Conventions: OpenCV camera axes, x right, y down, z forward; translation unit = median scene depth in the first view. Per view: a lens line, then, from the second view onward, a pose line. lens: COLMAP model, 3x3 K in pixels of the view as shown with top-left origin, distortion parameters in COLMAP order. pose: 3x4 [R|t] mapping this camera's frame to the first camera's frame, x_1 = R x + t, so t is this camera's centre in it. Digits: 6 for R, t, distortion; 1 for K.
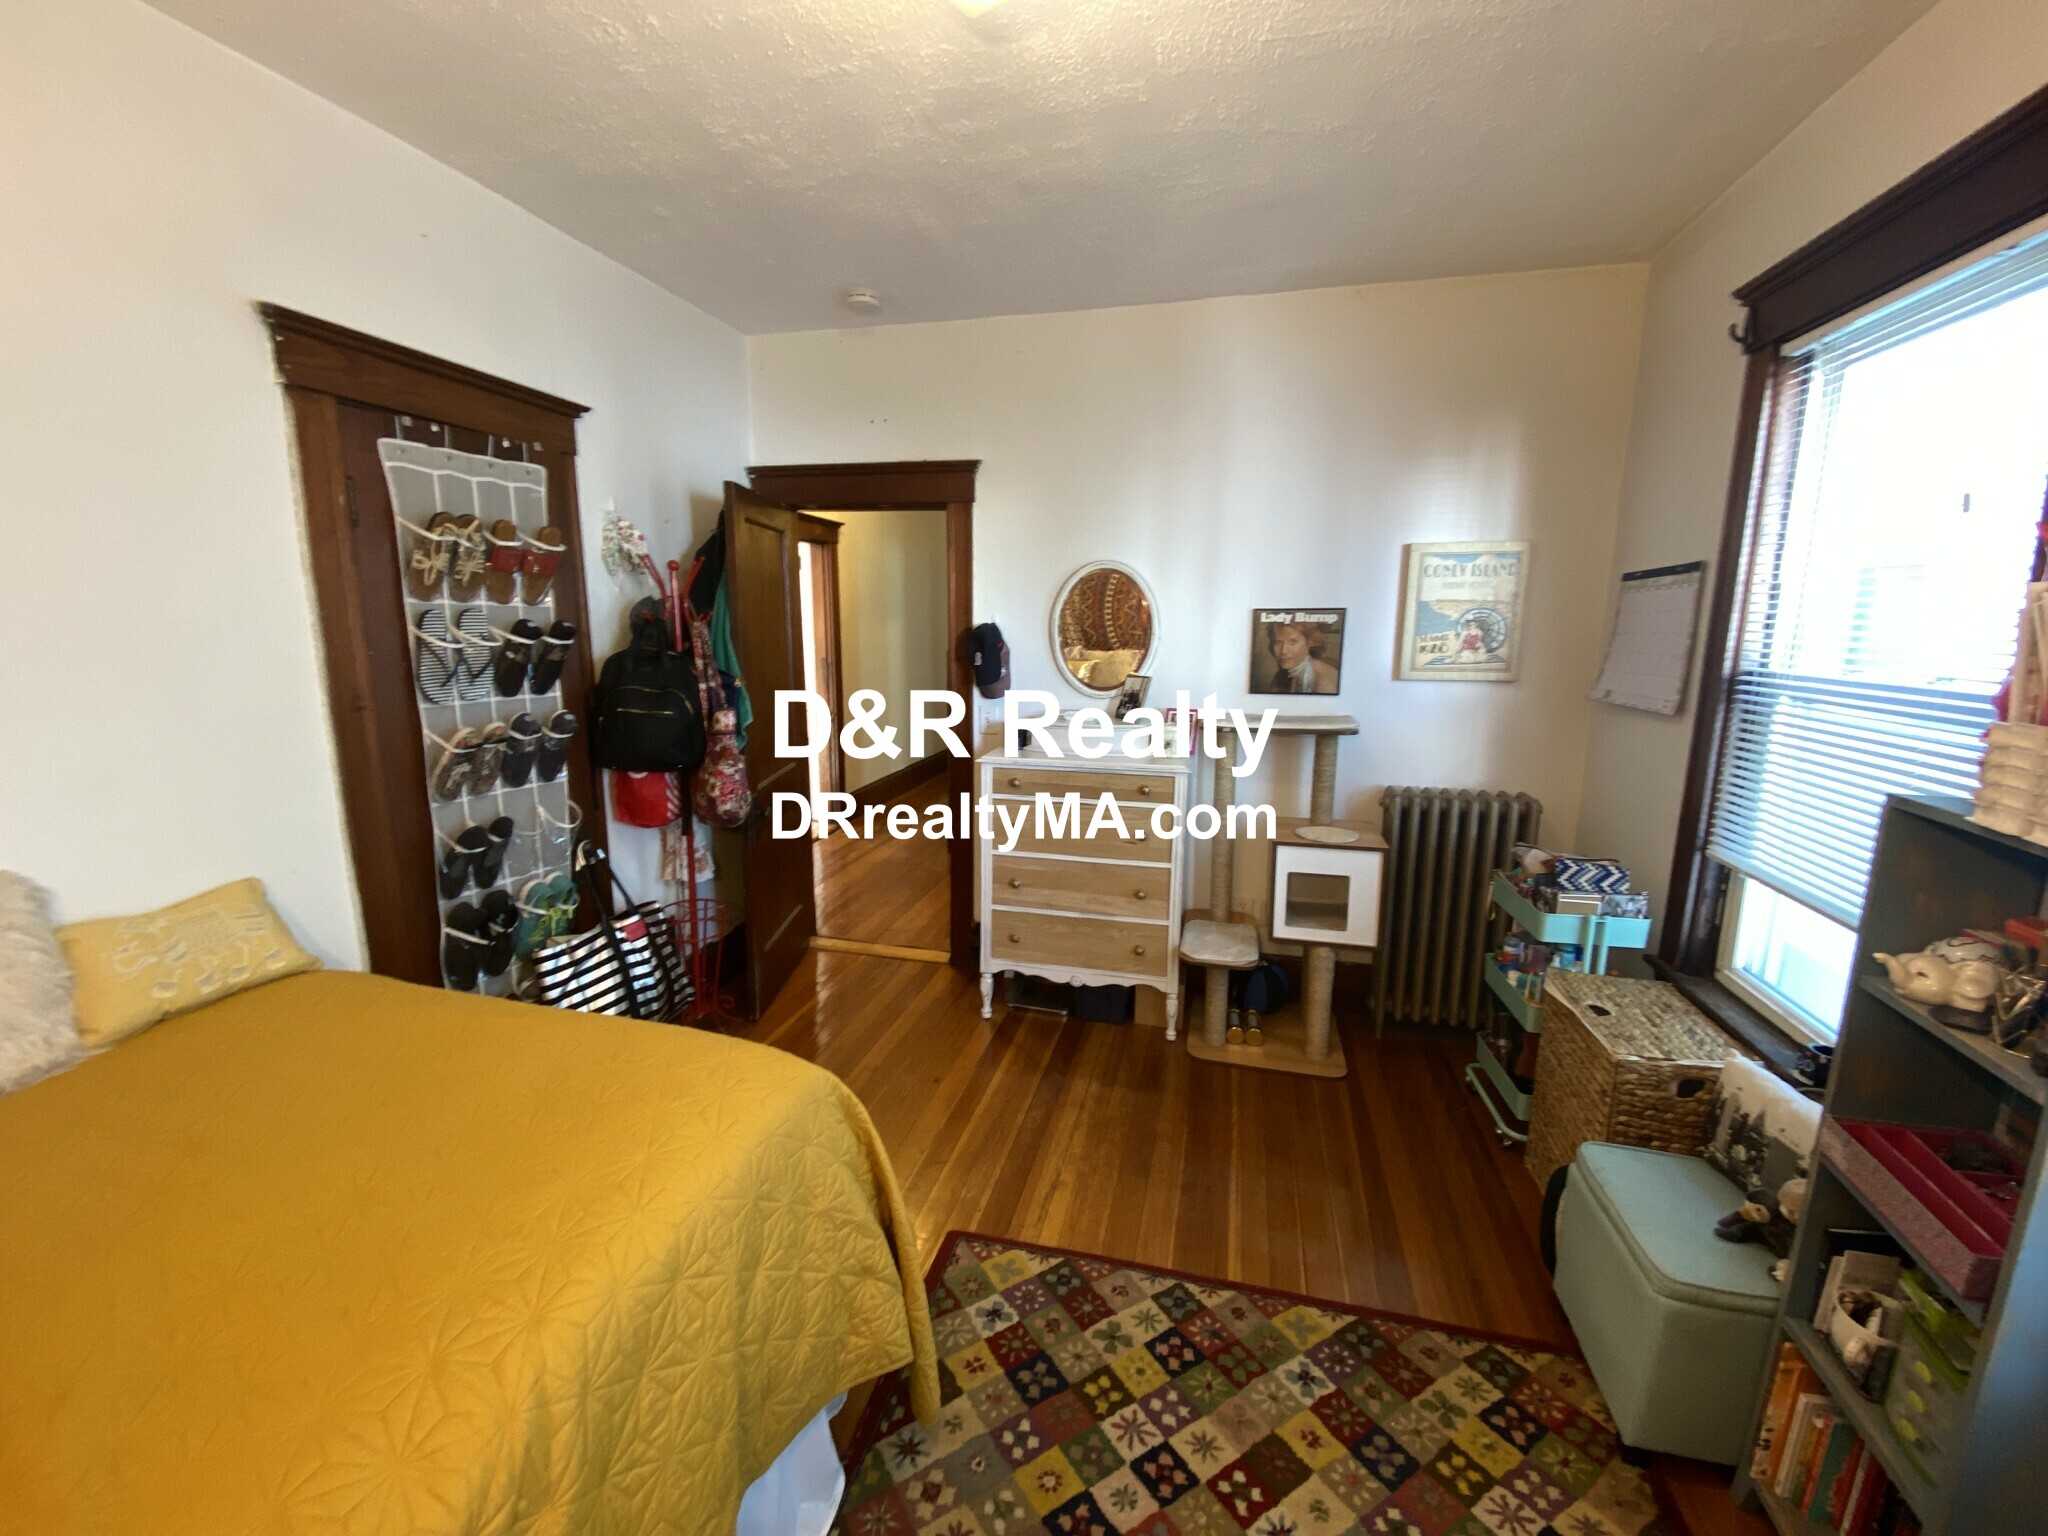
lens RADIAL K [[832.5, 0, 1024.6], [0, 832.5, 772.2], [0, 0, 1]] dist [-0.000948, -0.000120]
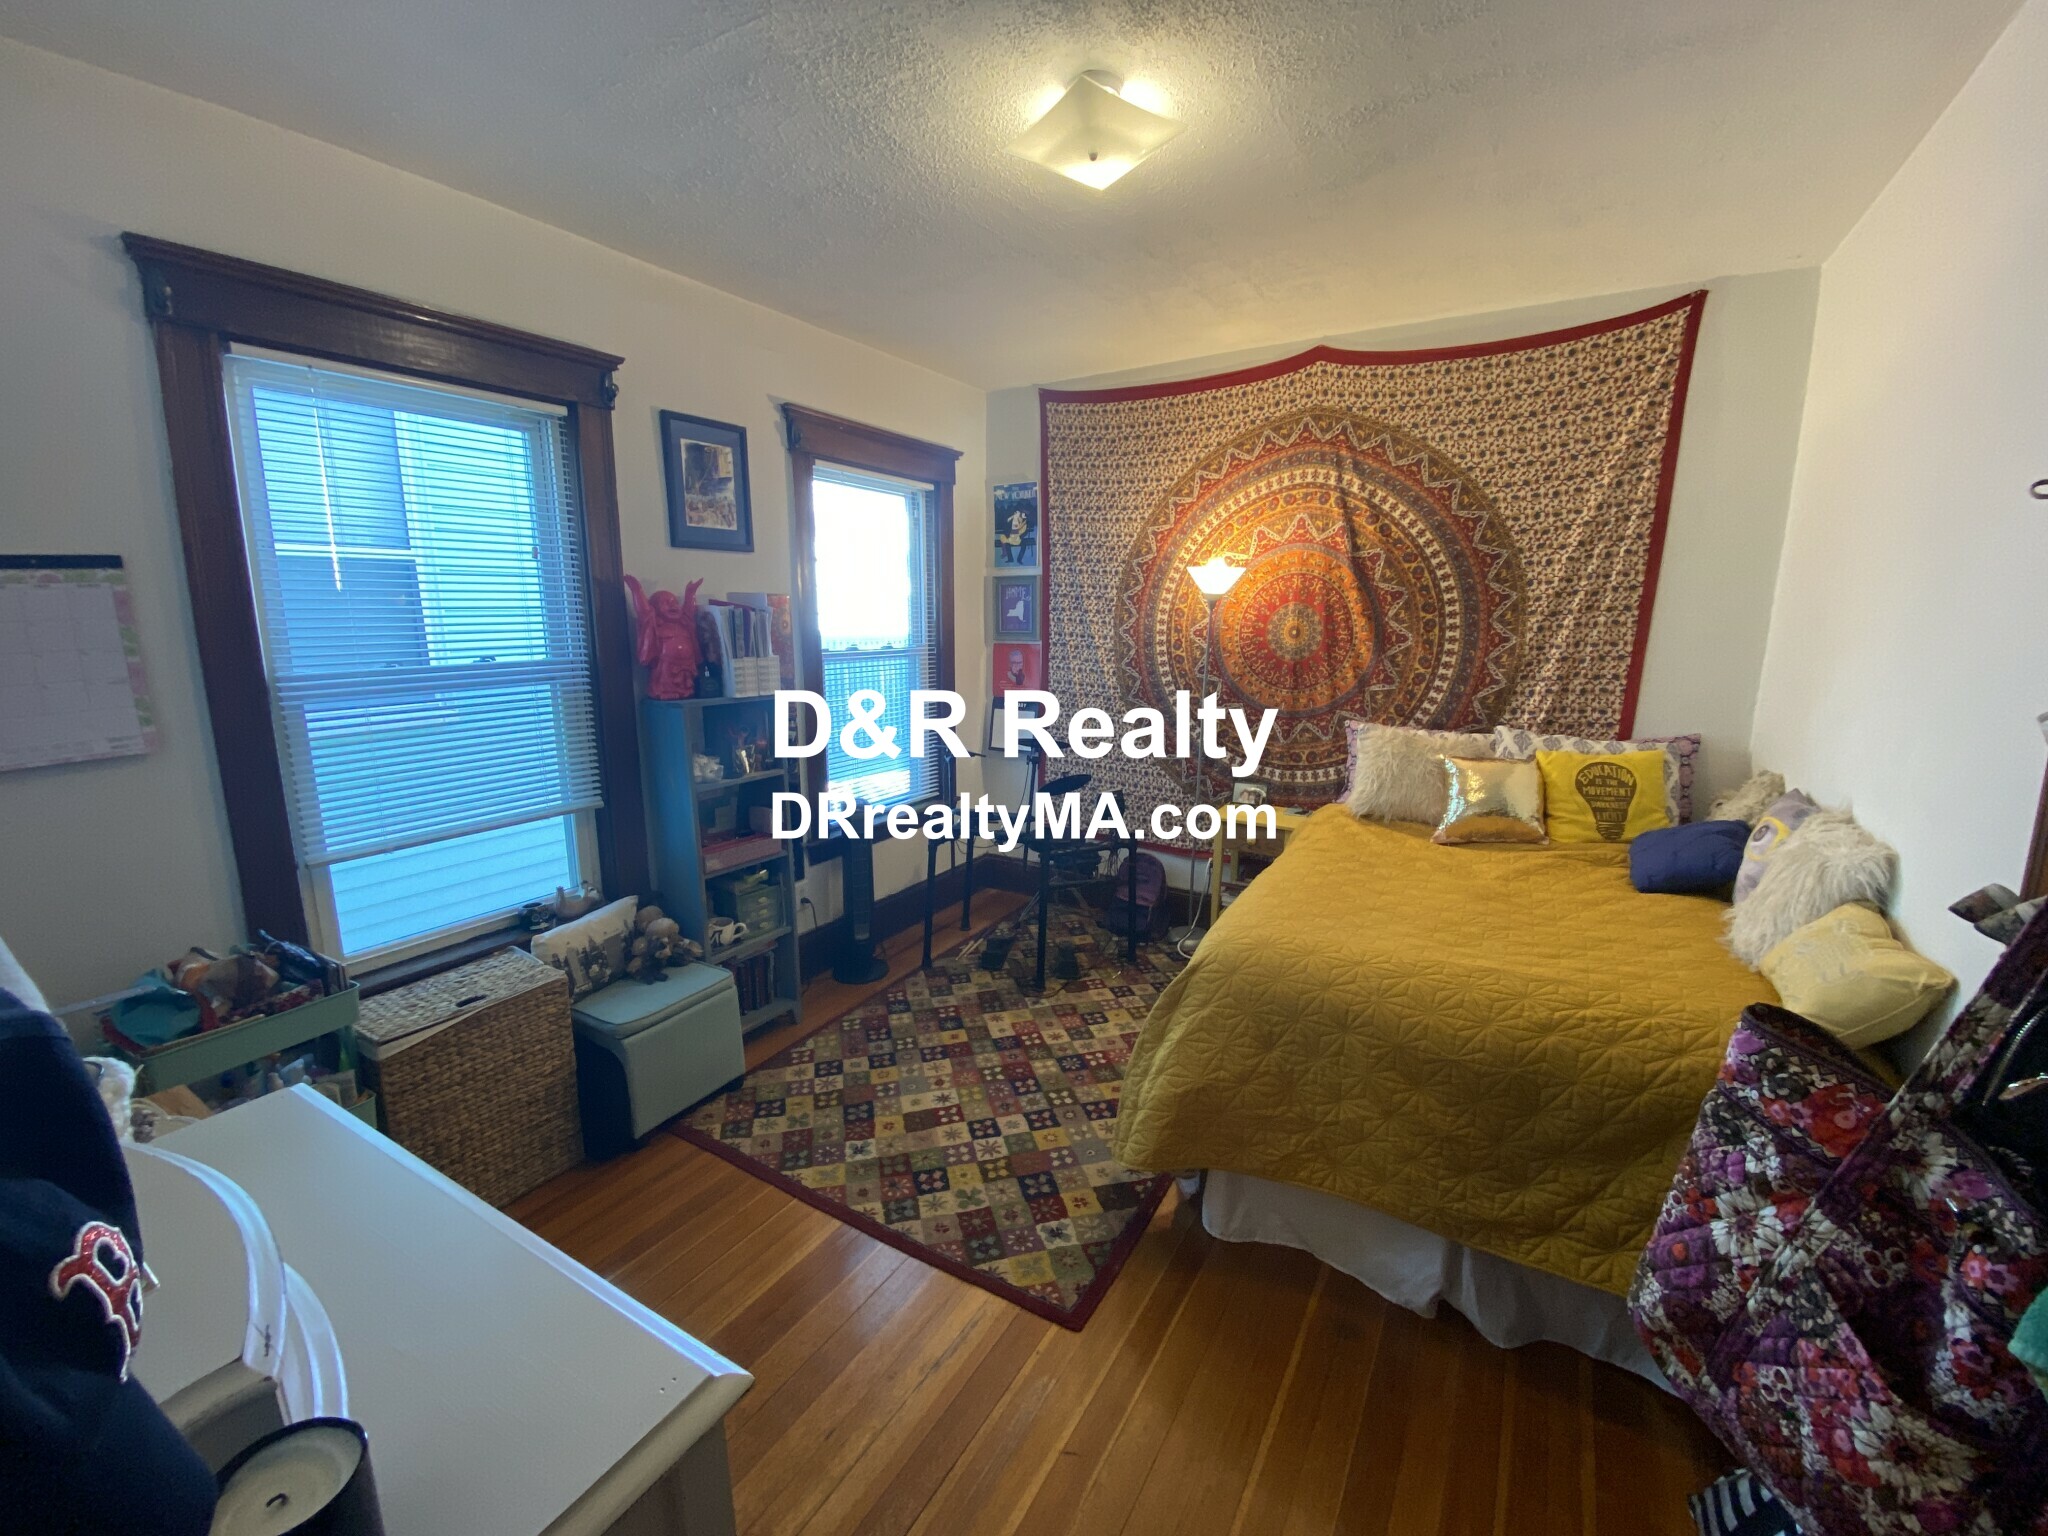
lens RADIAL K [[832.5, 0, 1024.6], [0, 832.5, 772.2], [0, 0, 1]] dist [-0.000948, -0.000120]
pose [[-0.956876, -0.061374, 0.283940, -0.298536], [0.048129, 0.930425, 0.363307, -0.383193], [-0.286483, 0.361306, -0.887348, 1.899738]]
